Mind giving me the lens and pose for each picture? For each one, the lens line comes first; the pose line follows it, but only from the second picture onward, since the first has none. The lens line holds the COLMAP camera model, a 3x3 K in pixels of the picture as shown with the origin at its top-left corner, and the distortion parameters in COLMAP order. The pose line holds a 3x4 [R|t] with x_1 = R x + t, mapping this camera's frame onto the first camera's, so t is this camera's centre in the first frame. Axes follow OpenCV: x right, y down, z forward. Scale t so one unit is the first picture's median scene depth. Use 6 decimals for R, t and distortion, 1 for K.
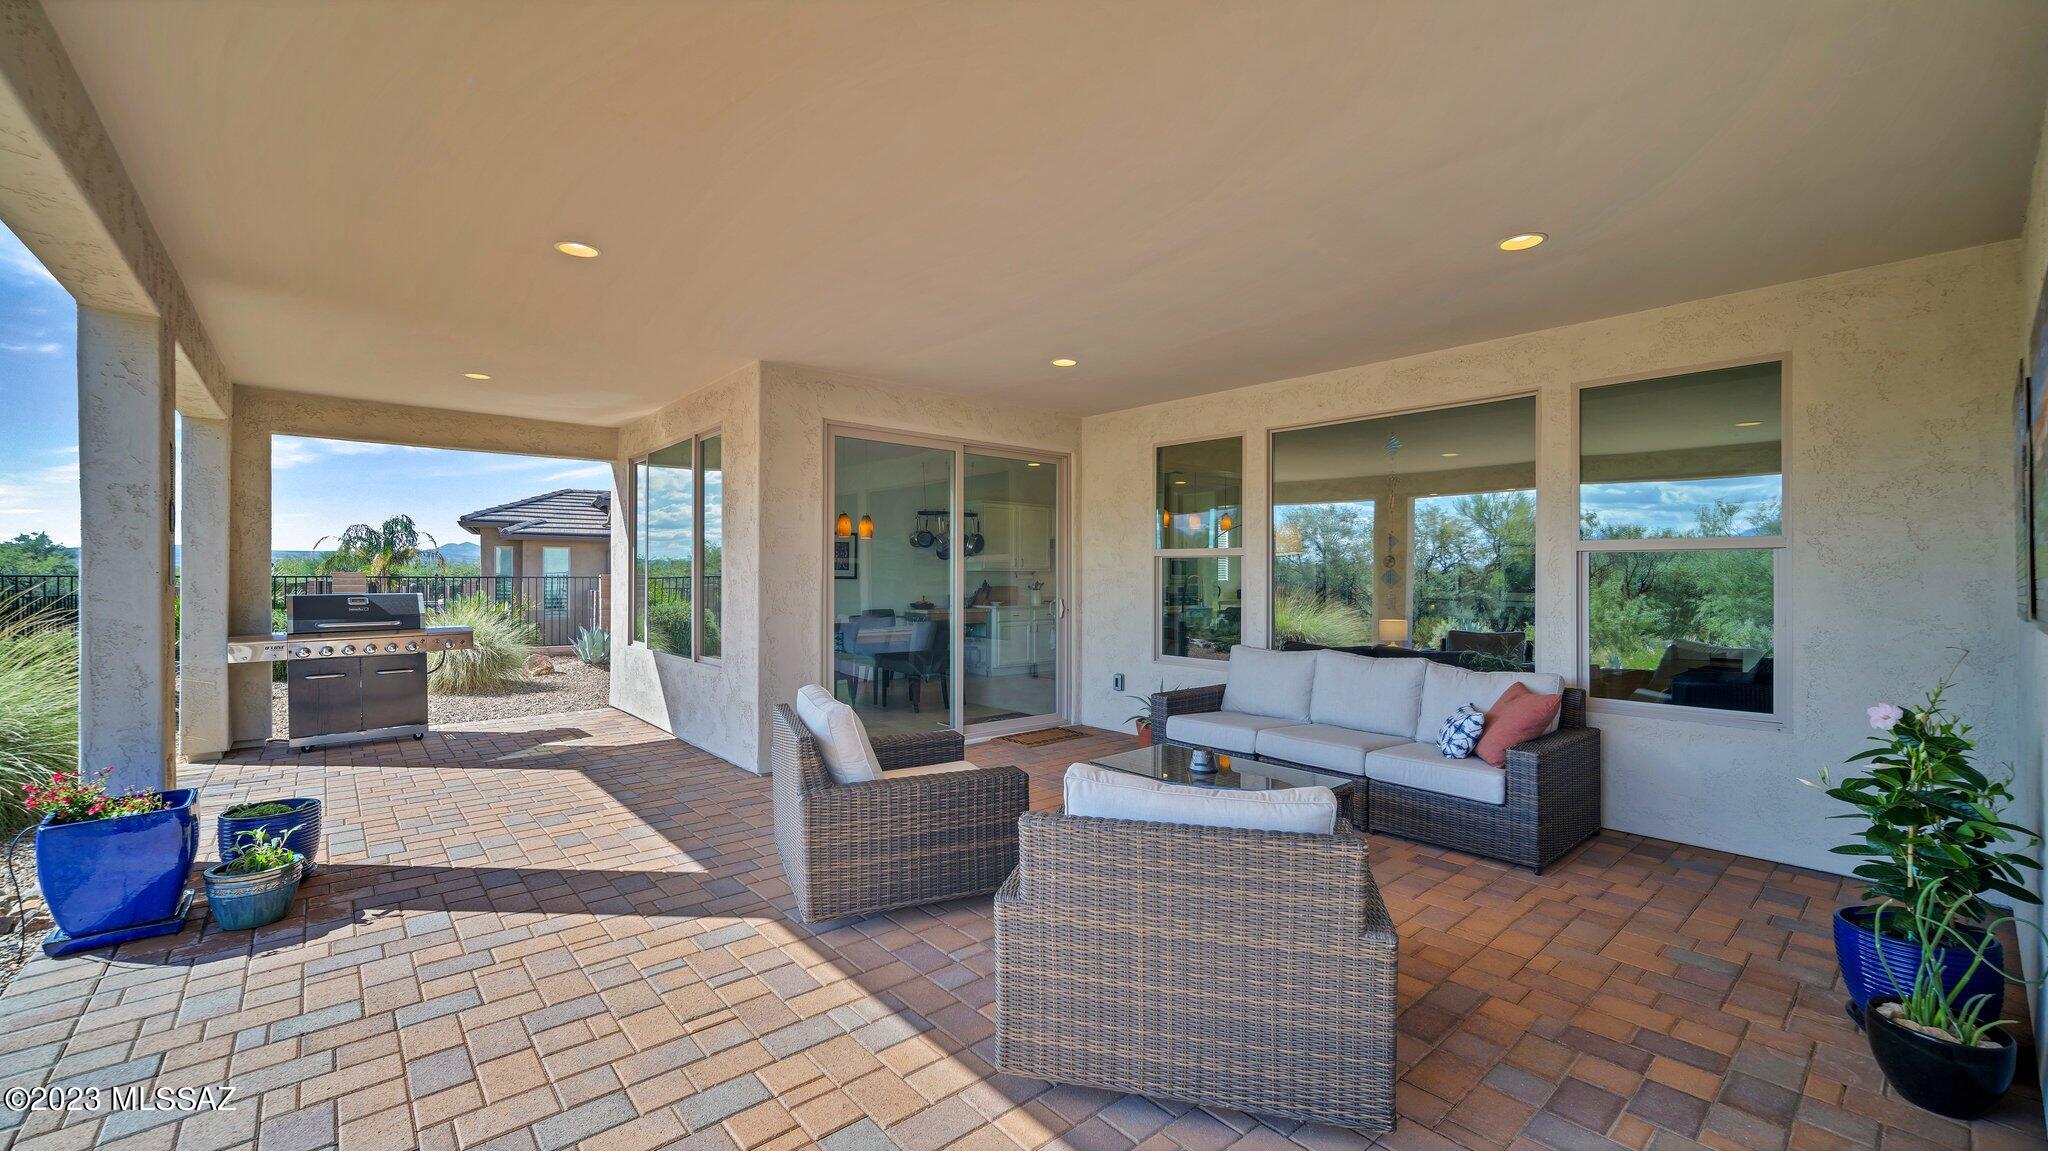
lens RADIAL K [[816.0, 0, 1009.7], [0, 816.0, 578.5], [0, 0, 1]] dist [-0.009298, 0.000090]
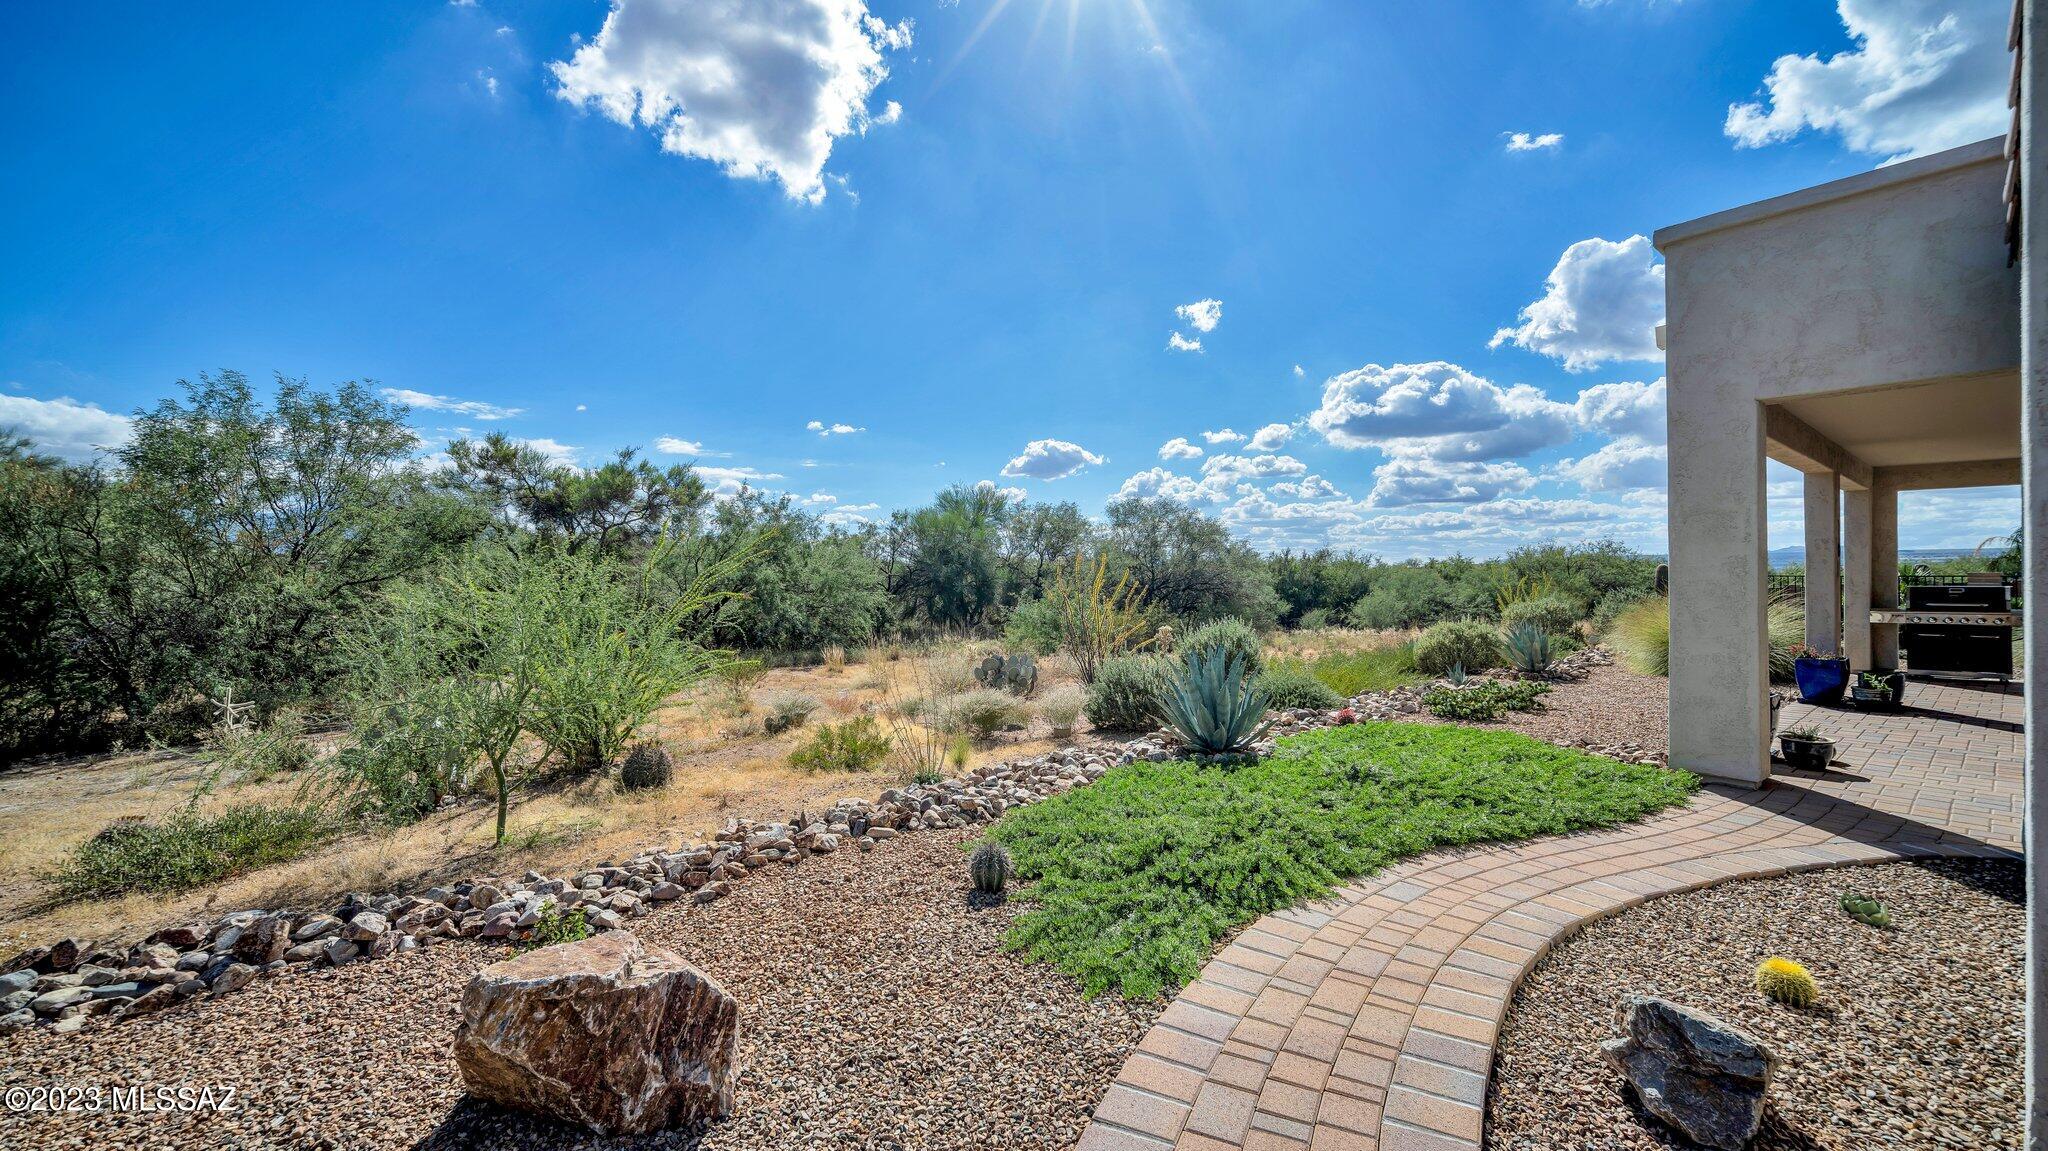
lens RADIAL K [[816.0, 0, 1010.7], [0, 816.0, 572.5], [0, 0, 1]] dist [-0.009298, 0.000090]
pose [[-0.030241, 0.003032, -0.999538, 0.944619], [0.000526, 0.999995, 0.003017, -0.013630], [0.999543, -0.000434, -0.030242, -0.912431]]
